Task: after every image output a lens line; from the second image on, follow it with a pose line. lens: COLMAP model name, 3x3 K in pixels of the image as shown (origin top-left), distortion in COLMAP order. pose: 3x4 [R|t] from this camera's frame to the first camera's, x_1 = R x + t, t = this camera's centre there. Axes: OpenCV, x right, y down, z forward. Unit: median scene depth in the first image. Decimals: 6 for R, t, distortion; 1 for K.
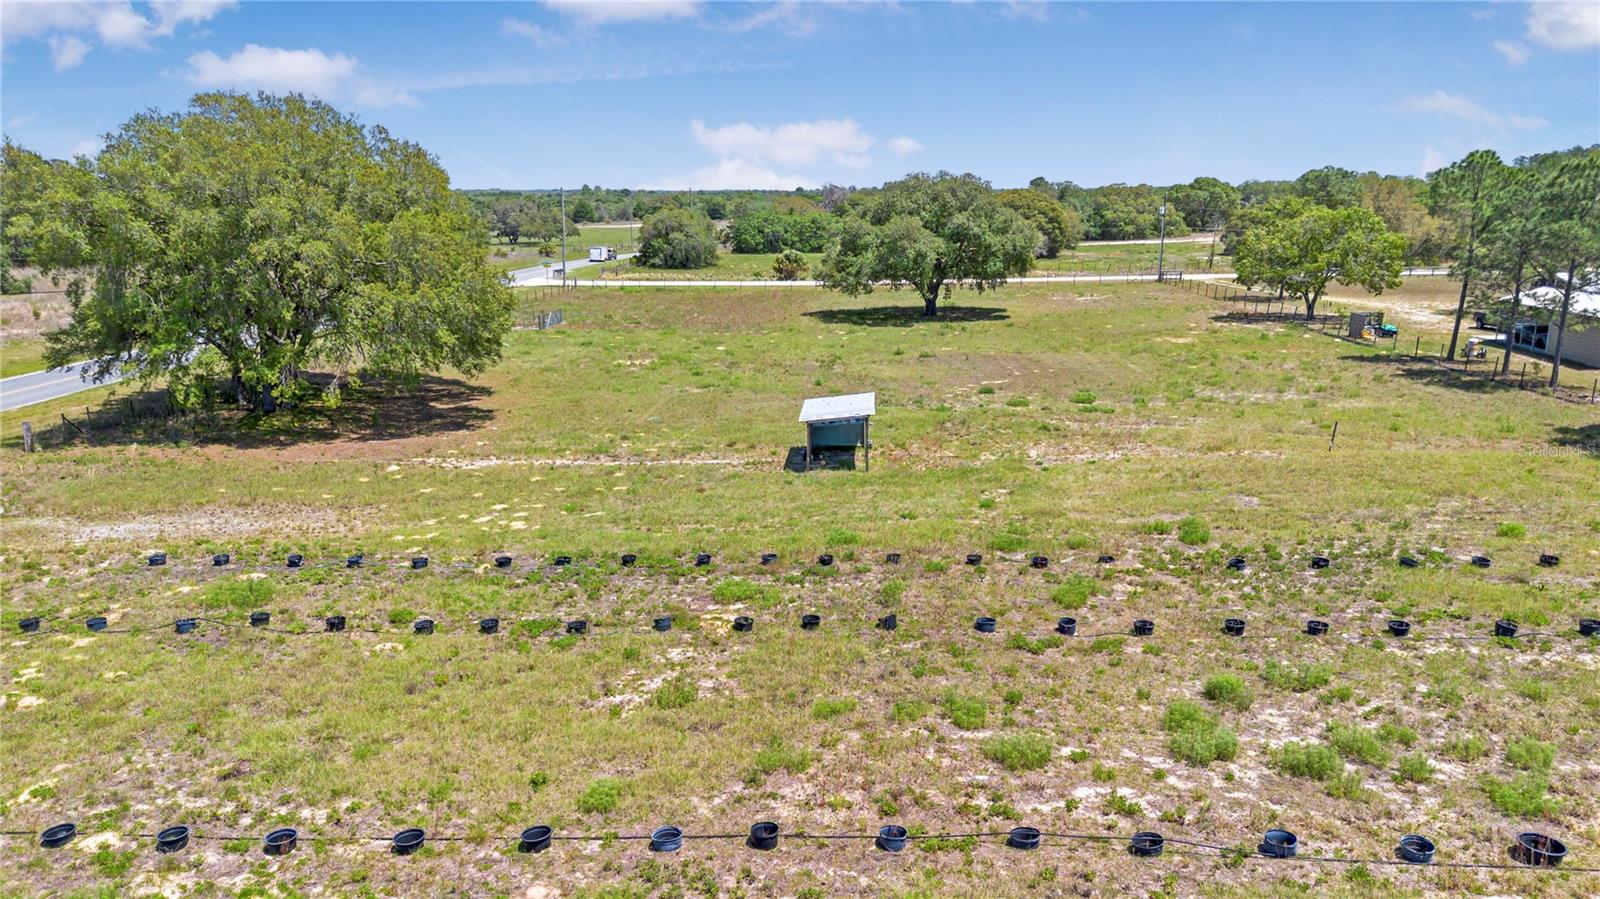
lens RADIAL K [[1136.0, 0, 800.0], [0, 1136.0, 449.5], [0, 0, 1]] dist [0.072485, -0.091159]
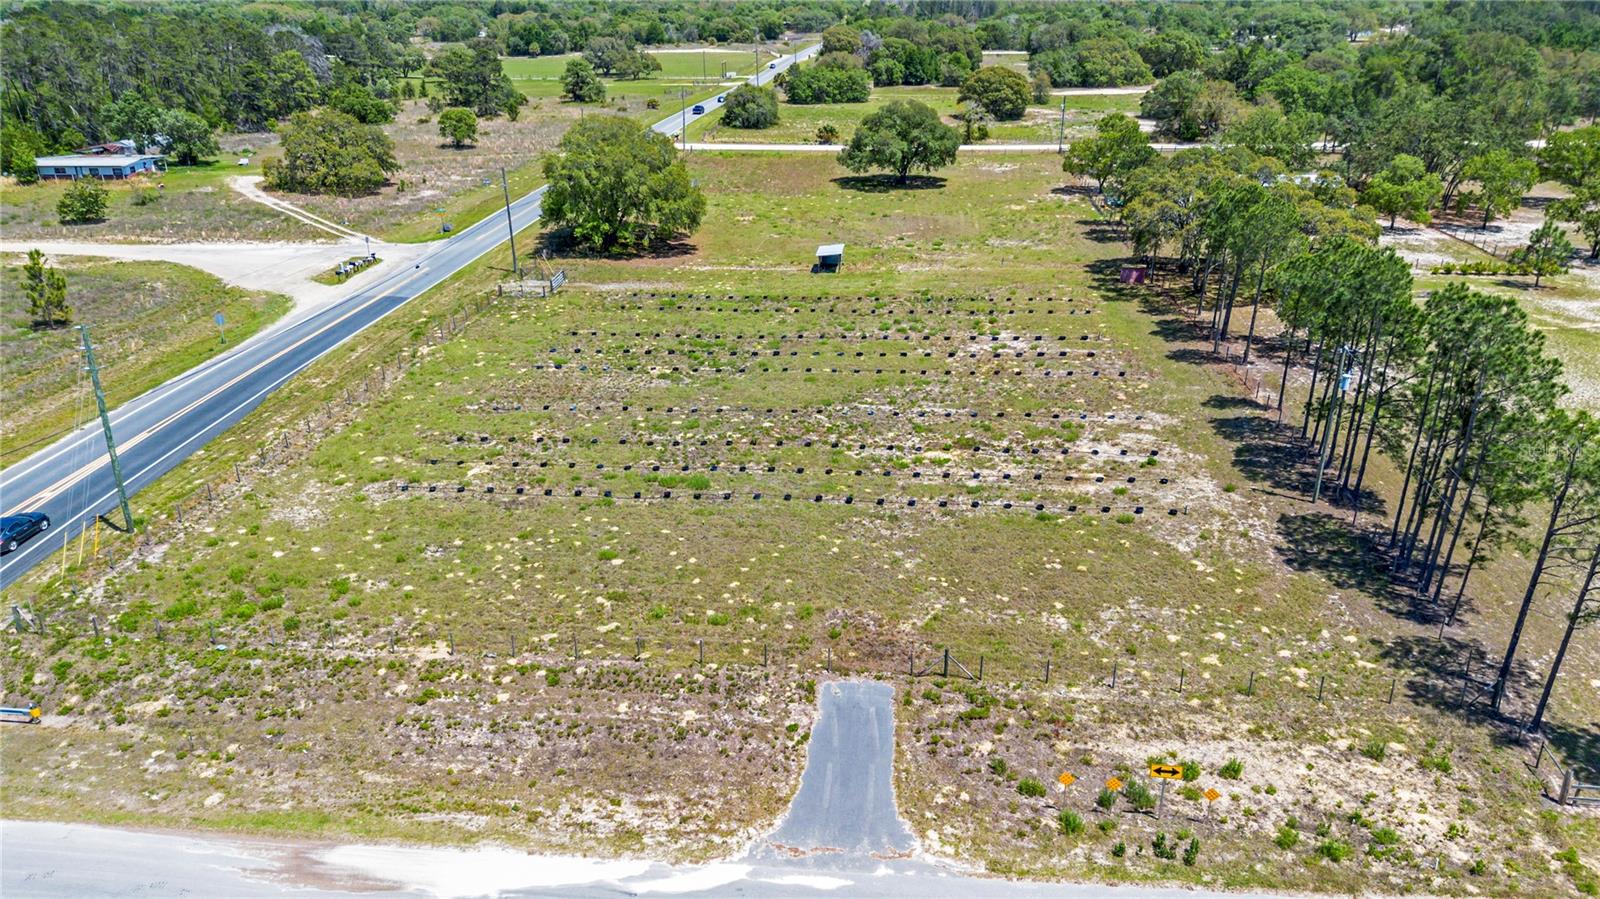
lens RADIAL K [[1136.0, 0, 800.0], [0, 1136.0, 449.5], [0, 0, 1]] dist [0.072485, -0.091159]
pose [[0.998954, 0.021750, -0.040224, 0.039101], [-0.014381, 0.984434, 0.175167, -0.020802], [0.043408, -0.174406, 0.983717, -0.884889]]
